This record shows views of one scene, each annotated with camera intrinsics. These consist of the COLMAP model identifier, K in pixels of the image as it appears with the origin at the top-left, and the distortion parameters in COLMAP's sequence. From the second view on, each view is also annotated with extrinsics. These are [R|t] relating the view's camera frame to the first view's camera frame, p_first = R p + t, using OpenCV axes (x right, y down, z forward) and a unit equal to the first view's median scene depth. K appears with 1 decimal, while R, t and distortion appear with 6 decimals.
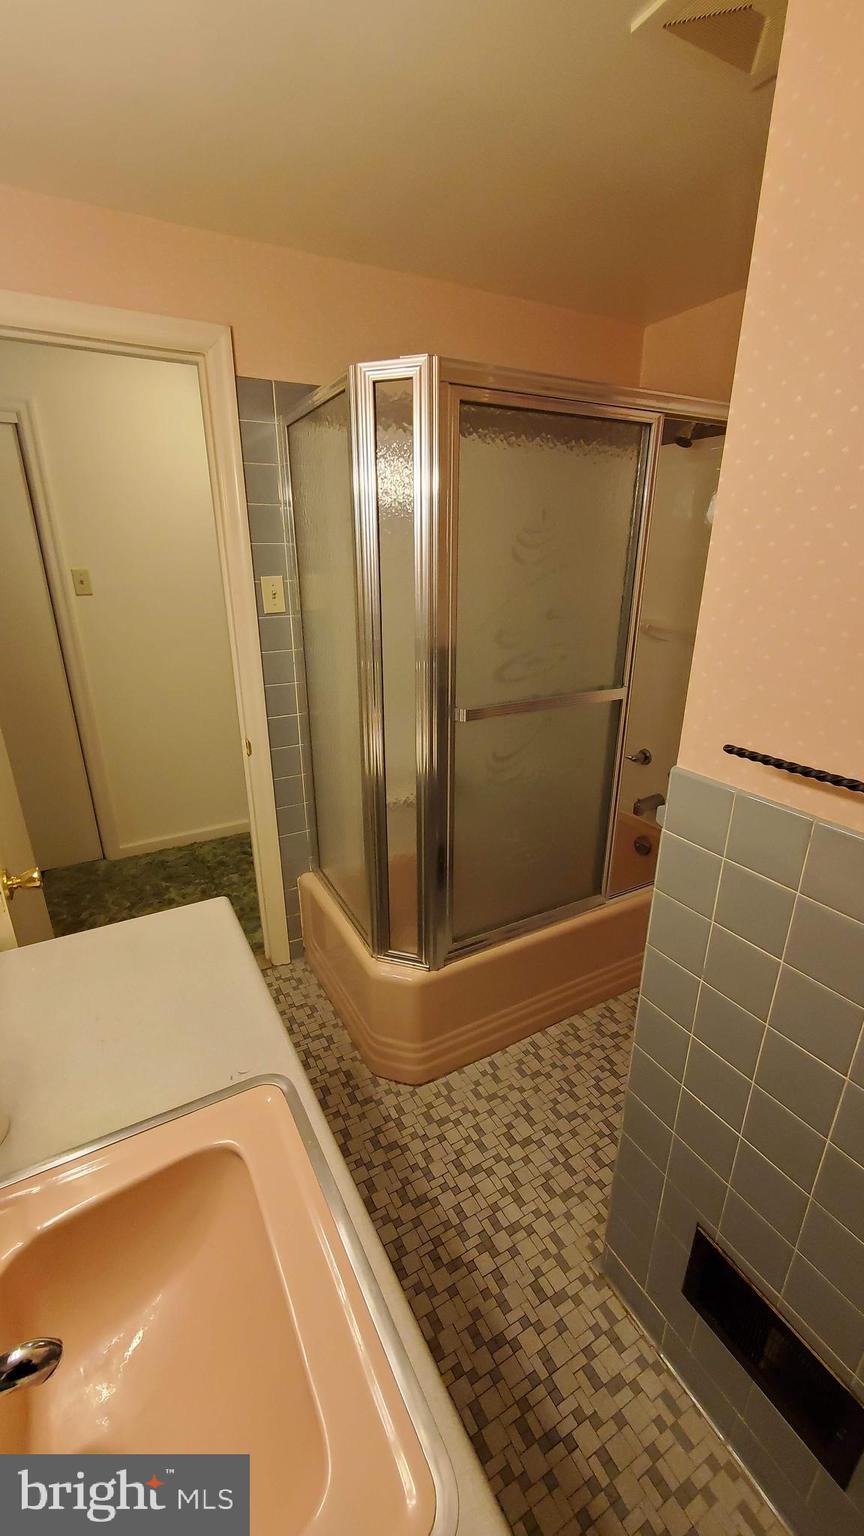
lens RADIAL K [[607.9, 0, 430.1], [0, 607.9, 767.9], [0, 0, 1]] dist [-0.000444, 0.000518]
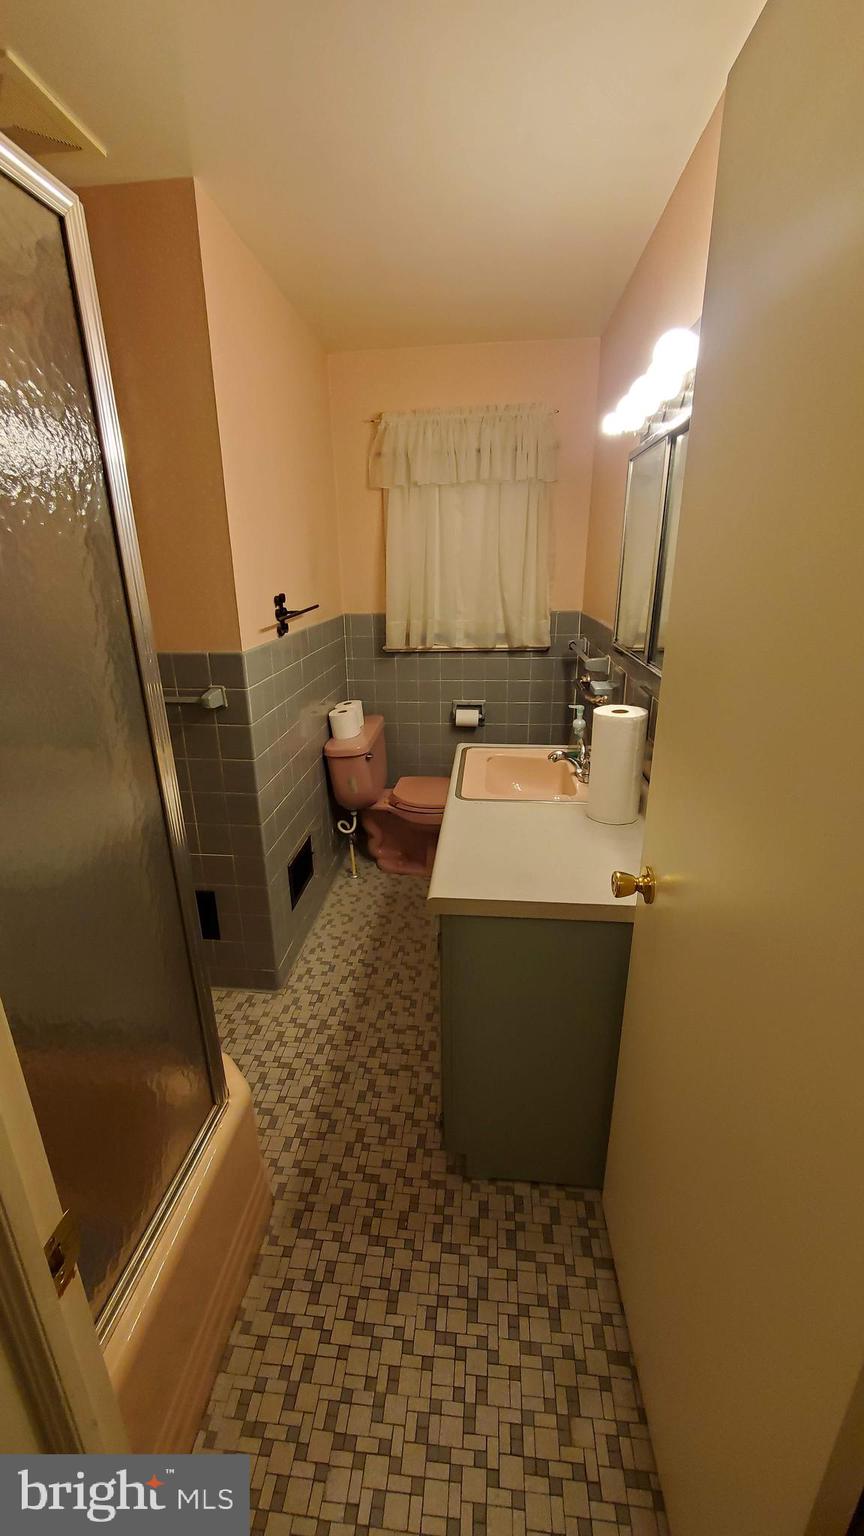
lens RADIAL K [[607.9, 0, 429.6], [0, 607.9, 765.9], [0, 0, 1]] dist [-0.000444, 0.000518]
pose [[-0.823838, -0.171969, 0.540110, -0.729225], [0.204216, 0.798827, 0.565837, -0.422259], [-0.528760, 0.576457, -0.622985, 1.332433]]
